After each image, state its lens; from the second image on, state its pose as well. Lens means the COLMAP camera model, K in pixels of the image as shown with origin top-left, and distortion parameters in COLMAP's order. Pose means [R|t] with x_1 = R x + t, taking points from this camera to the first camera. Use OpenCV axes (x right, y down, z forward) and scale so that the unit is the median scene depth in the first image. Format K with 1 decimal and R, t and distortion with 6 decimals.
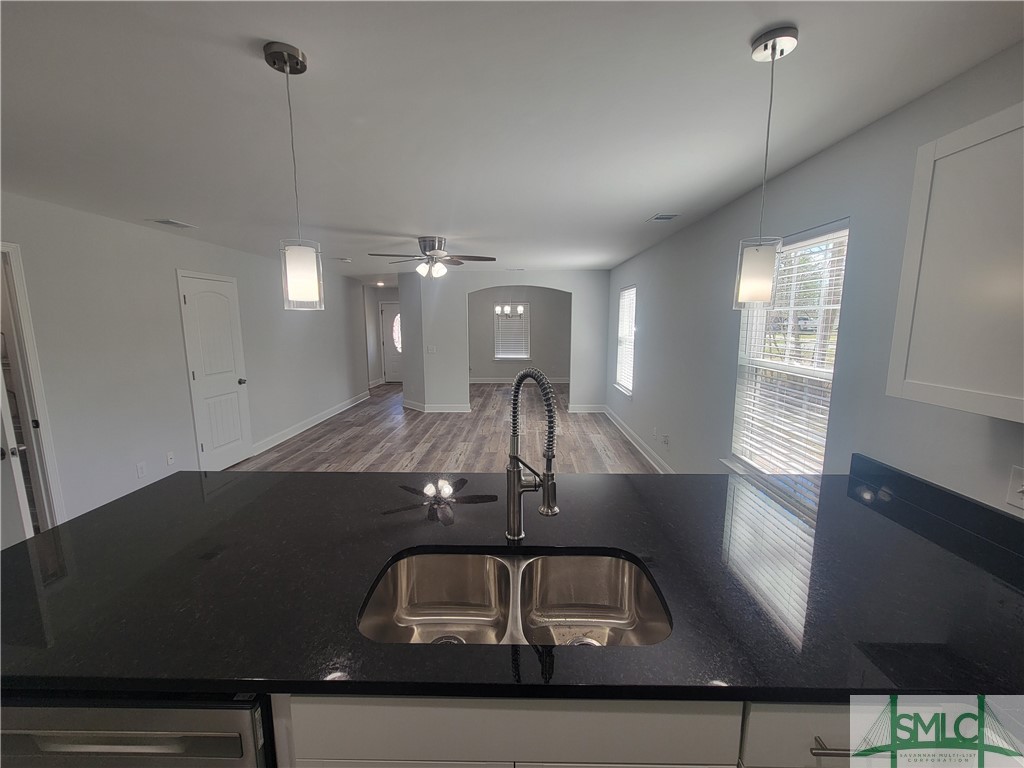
lens RADIAL K [[416.1, 0, 512.0], [0, 416.1, 384.0], [0, 0, 1]] dist [-0.002129, -0.000171]
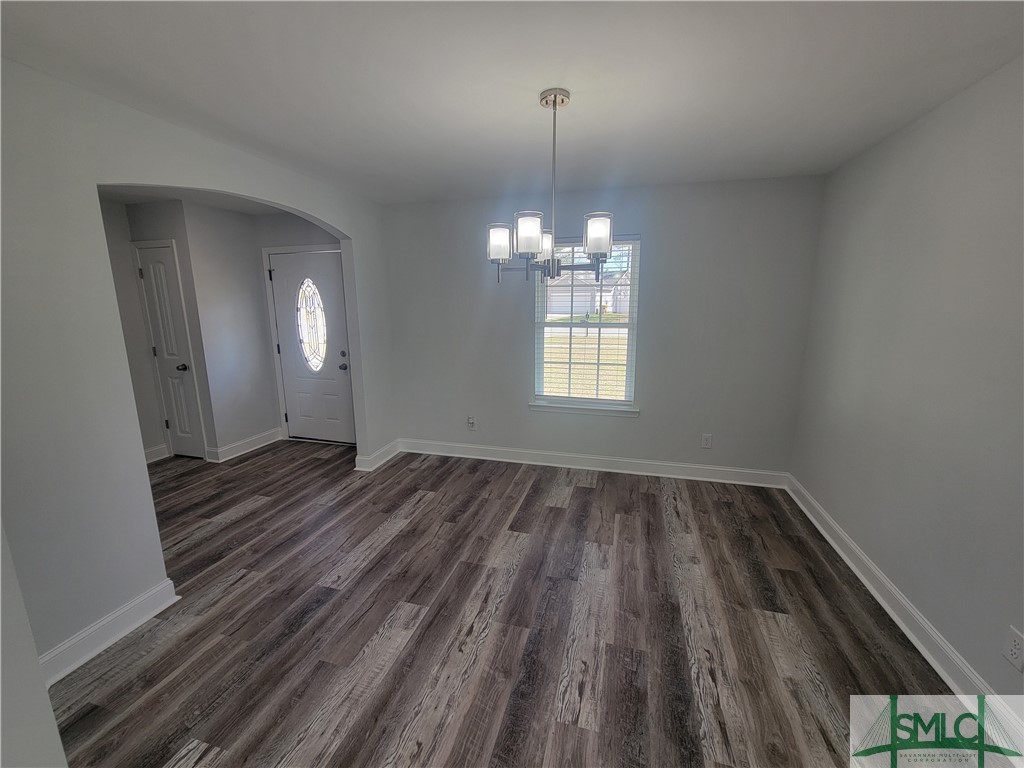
lens RADIAL K [[416.1, 0, 512.0], [0, 416.1, 384.0], [0, 0, 1]] dist [-0.002129, -0.000171]
pose [[0.973294, 0.047058, -0.224686, 0.021748], [-0.037100, 0.998142, 0.048339, -0.091274], [0.226543, -0.038712, 0.973232, 0.631292]]
